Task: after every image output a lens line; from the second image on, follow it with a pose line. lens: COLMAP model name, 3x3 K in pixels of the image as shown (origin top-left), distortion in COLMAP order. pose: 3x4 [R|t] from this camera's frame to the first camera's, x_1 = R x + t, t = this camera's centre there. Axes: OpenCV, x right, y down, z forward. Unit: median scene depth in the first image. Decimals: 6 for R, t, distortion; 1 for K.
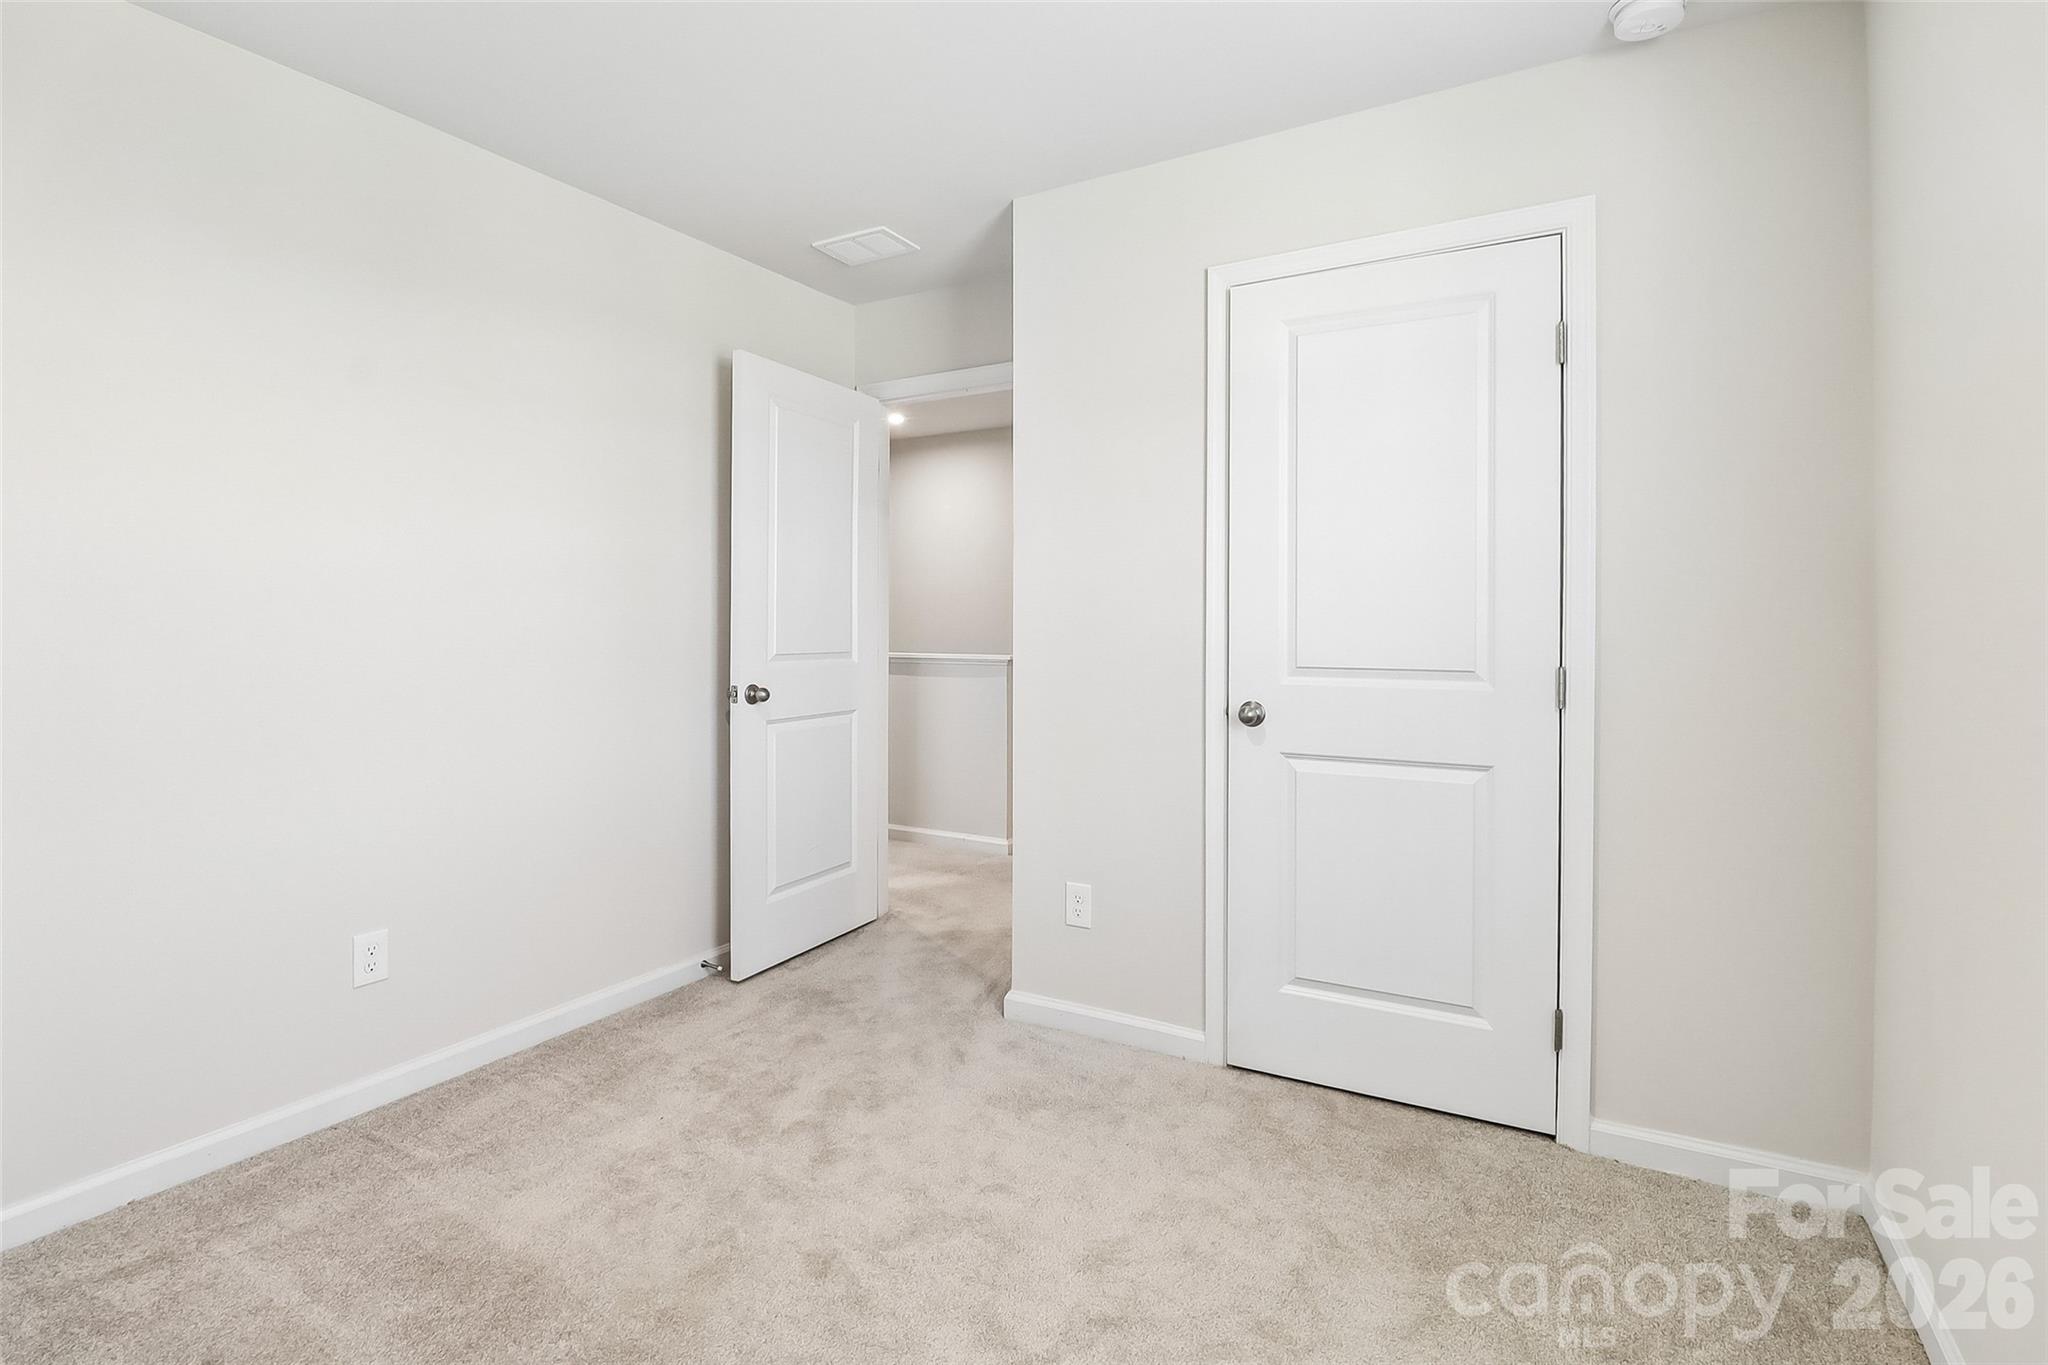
lens RADIAL K [[969.4, 0, 1023.9], [0, 969.4, 631.8], [0, 0, 1]] dist [-0.048094, -0.000113]
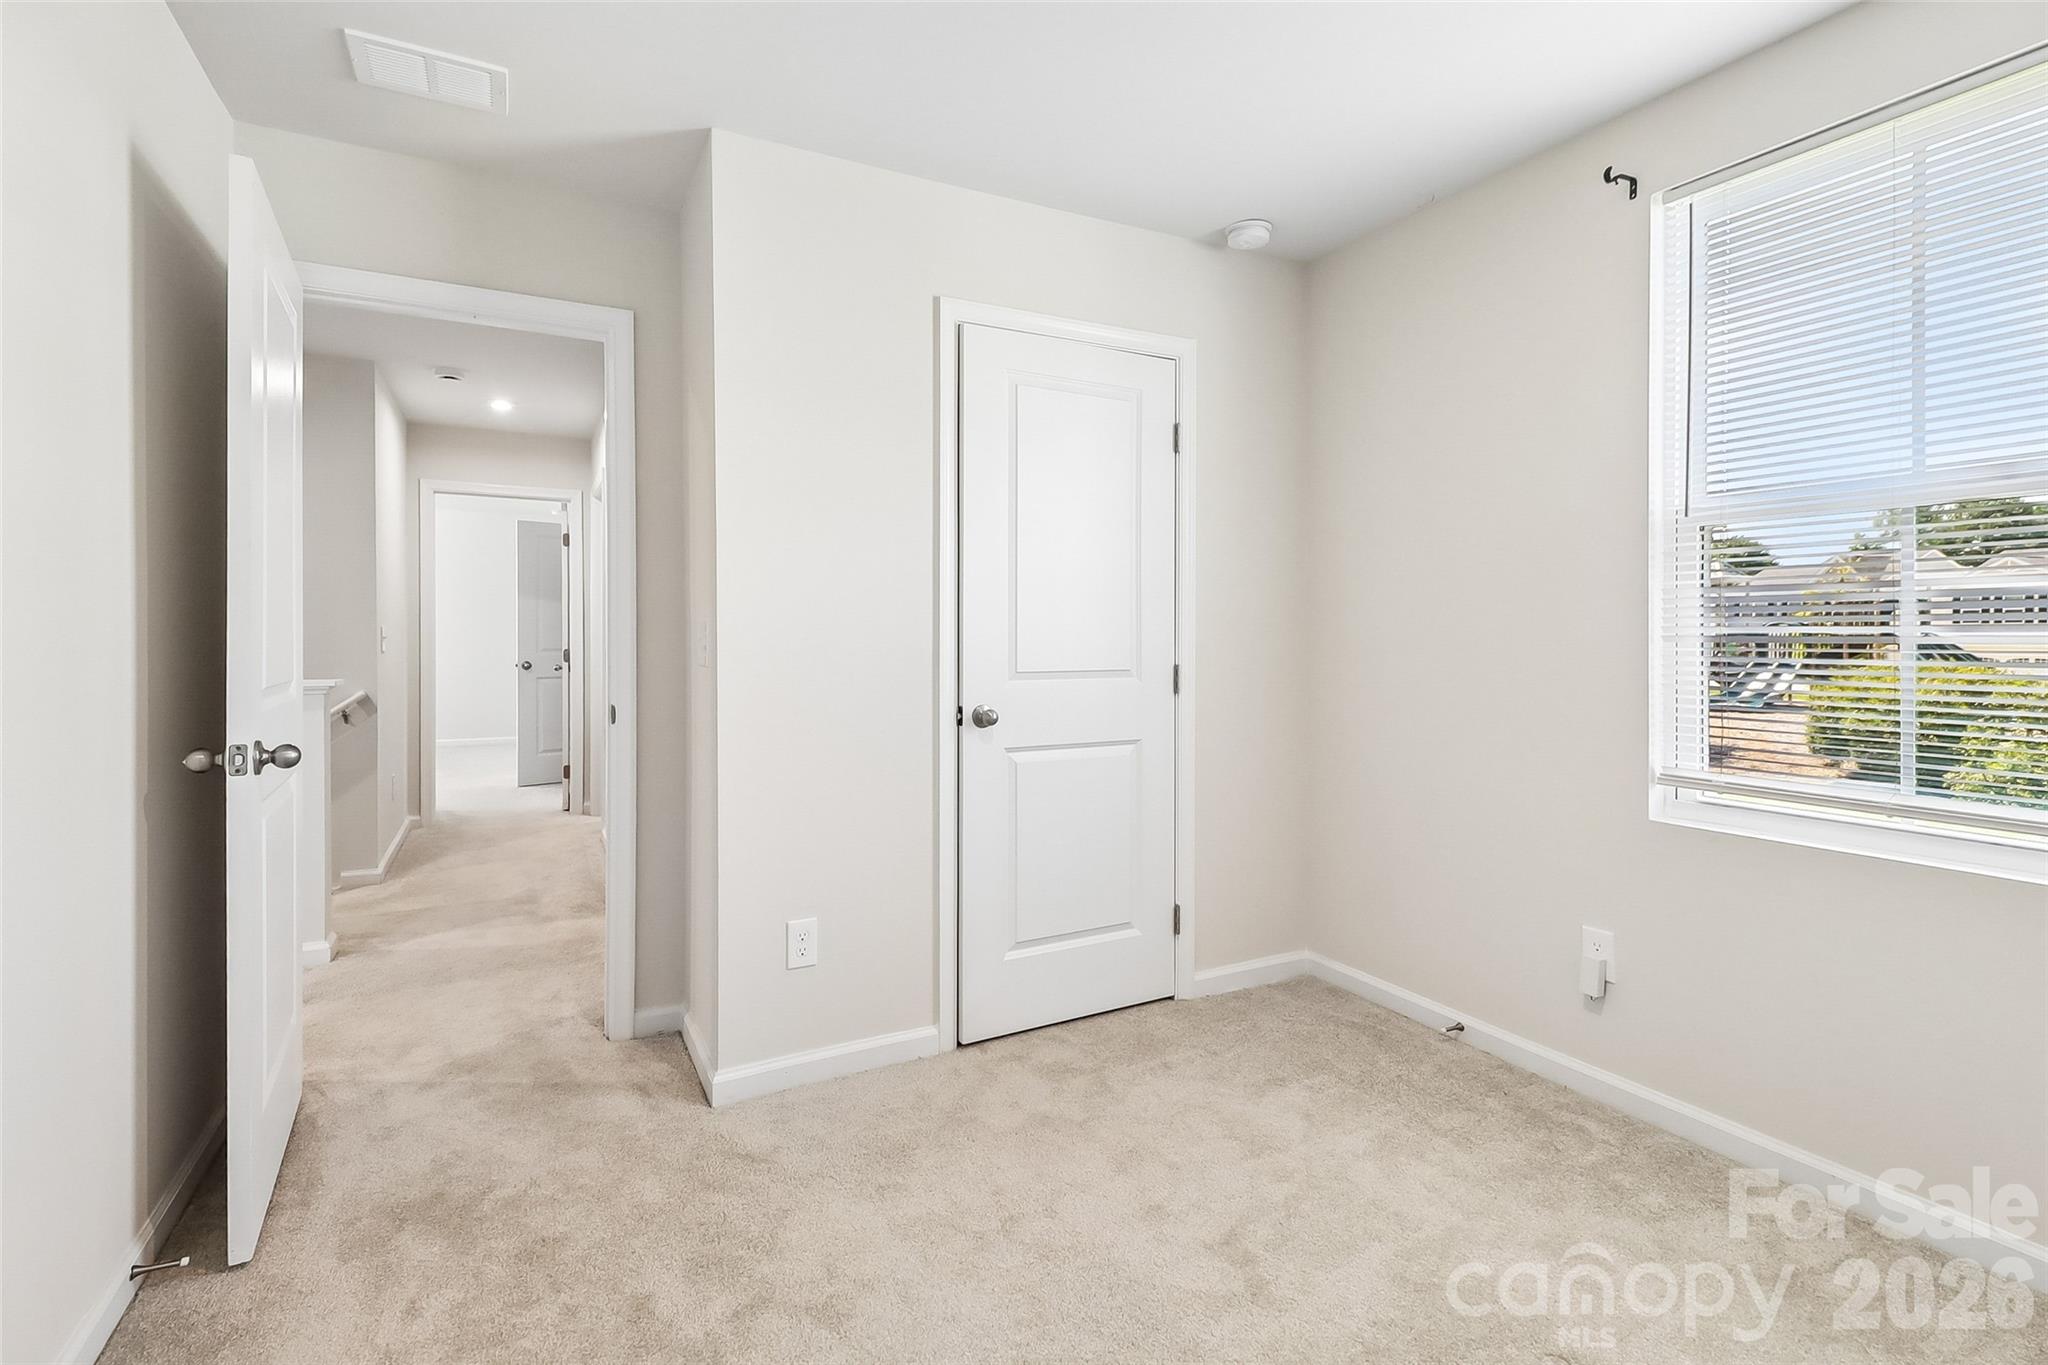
lens RADIAL K [[953.8, 0, 1016.0], [0, 953.8, 654.1], [0, 0, 1]] dist [-0.016589, -0.000560]
pose [[0.515342, -0.015176, 0.856850, -0.678840], [0.011266, 0.999877, 0.010933, 0.002176], [-0.856911, 0.004019, 0.515449, 0.404577]]
